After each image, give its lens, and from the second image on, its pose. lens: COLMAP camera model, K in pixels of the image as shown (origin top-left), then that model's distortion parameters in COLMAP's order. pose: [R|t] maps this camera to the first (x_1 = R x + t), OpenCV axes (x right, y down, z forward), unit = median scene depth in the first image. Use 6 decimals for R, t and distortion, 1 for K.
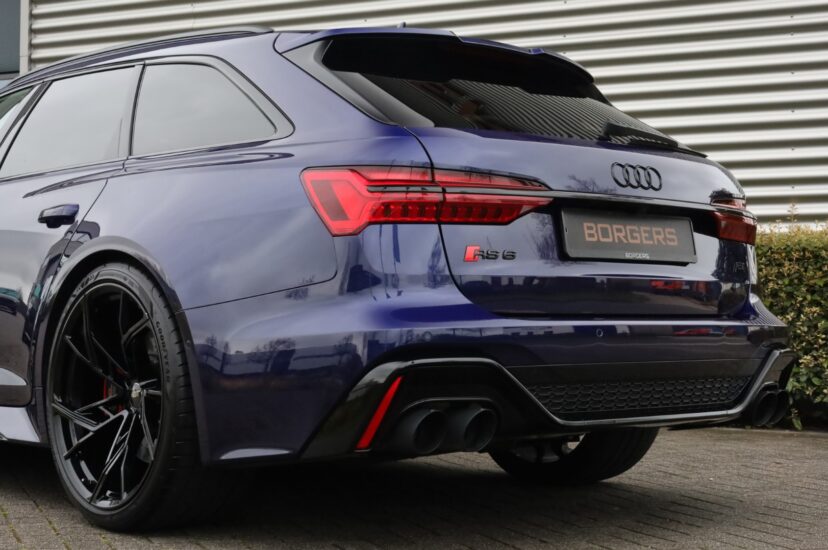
lens RADIAL K [[1403.3, 0, 412.3], [0, 1403.3, 275.8], [0, 0, 1]] dist [-0.090000, 0.000000]
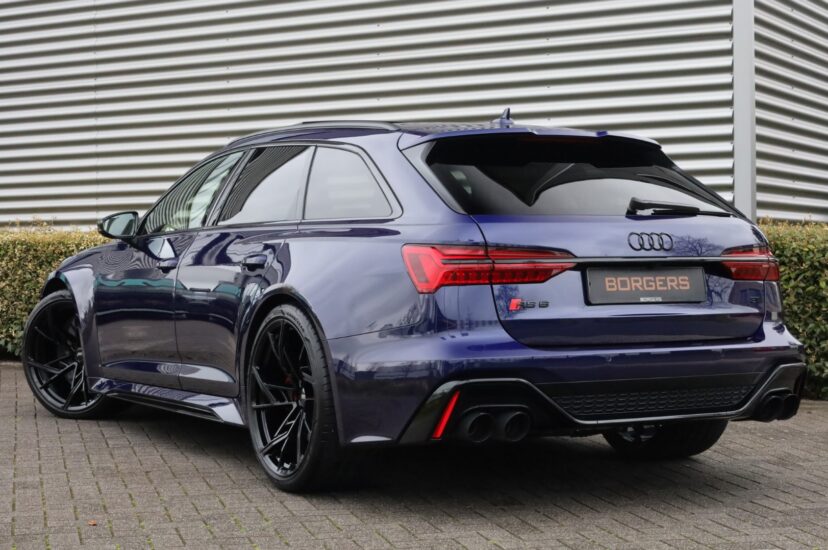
lens RADIAL K [[1674.1, 0, 411.8], [0, 1674.1, 270.9], [0, 0, 1]] dist [-0.315819, 0.000000]
pose [[0.976989, -0.004792, -0.213238, 0.293700], [0.012960, 0.999234, 0.036919, -0.110823], [0.212898, -0.038833, 0.976303, -0.675857]]
